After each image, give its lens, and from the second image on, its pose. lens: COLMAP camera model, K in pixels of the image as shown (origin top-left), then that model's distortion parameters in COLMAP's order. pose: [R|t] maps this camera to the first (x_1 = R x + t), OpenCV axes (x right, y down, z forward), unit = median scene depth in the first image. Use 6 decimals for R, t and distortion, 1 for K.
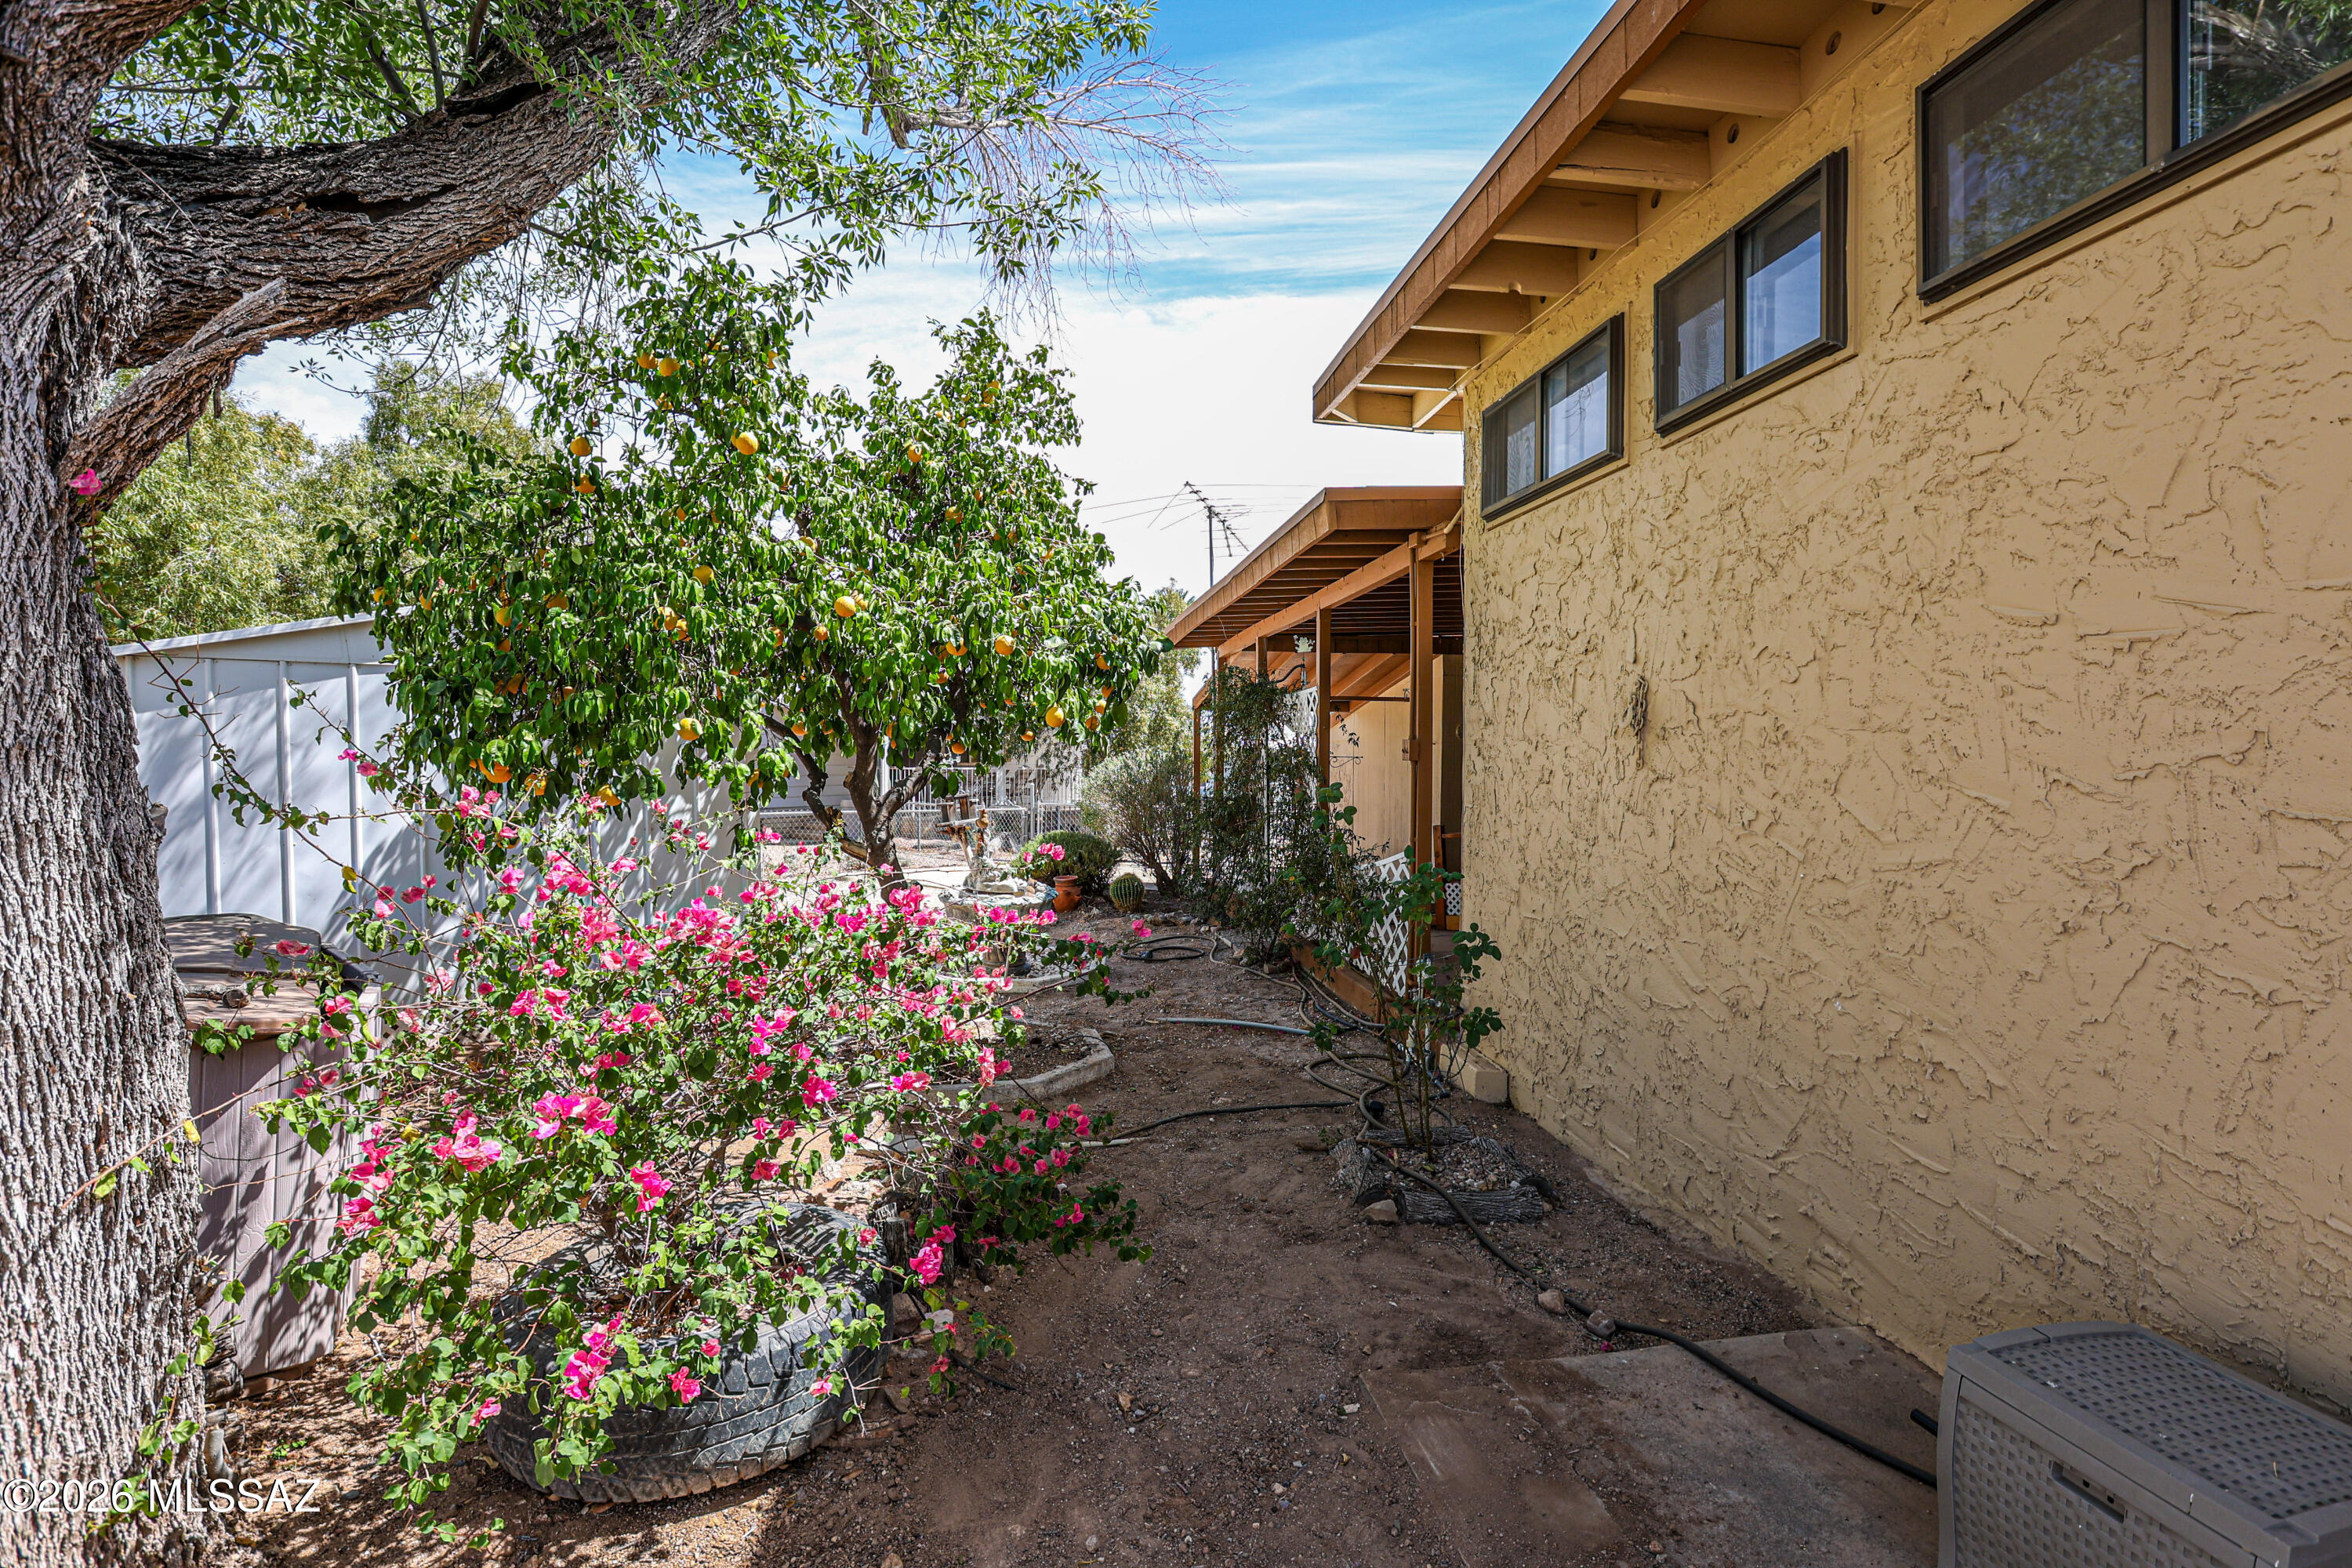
lens RADIAL K [[1068.1, 0, 1173.3], [0, 1068.1, 772.6], [0, 0, 1]] dist [-0.051514, 0.014396]
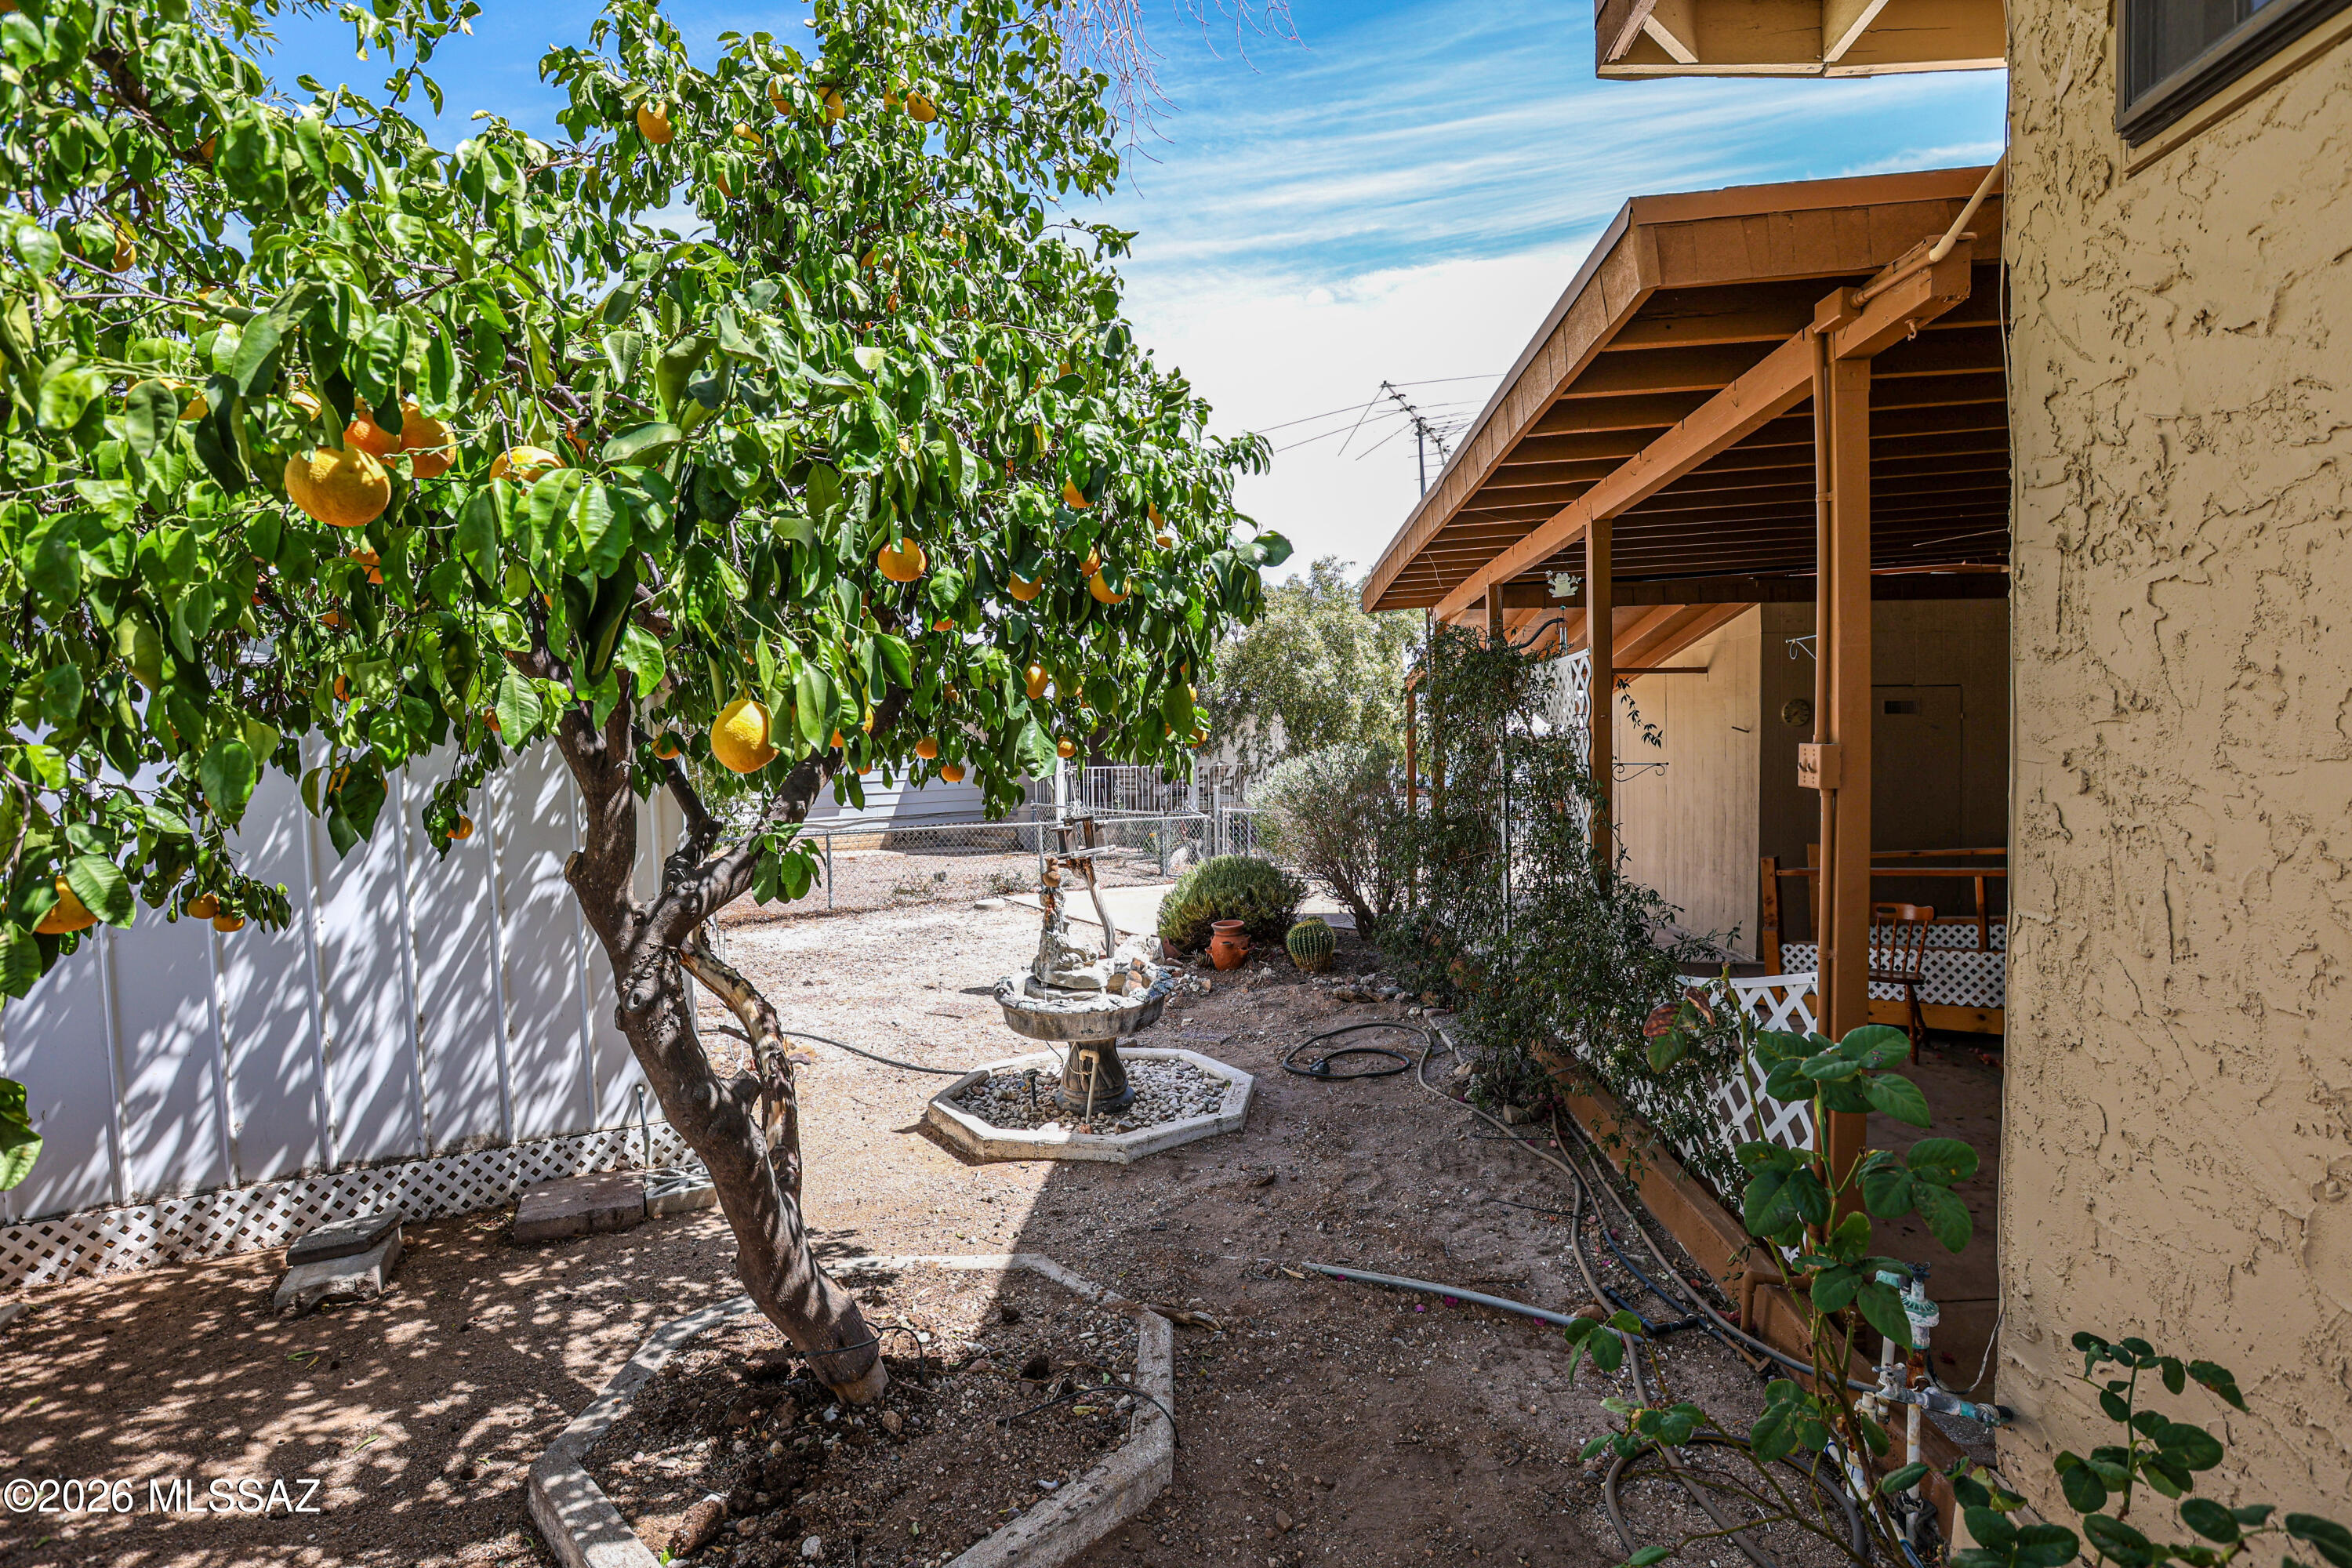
lens RADIAL K [[1069.8, 0, 1188.6], [0, 1069.8, 781.7], [0, 0, 1]] dist [-0.055721, 0.019947]
pose [[0.980129, -0.014898, -0.197802, 0.027784], [0.019050, 0.999636, 0.019102, -0.019880], [0.197445, -0.022491, 0.980056, 0.342292]]
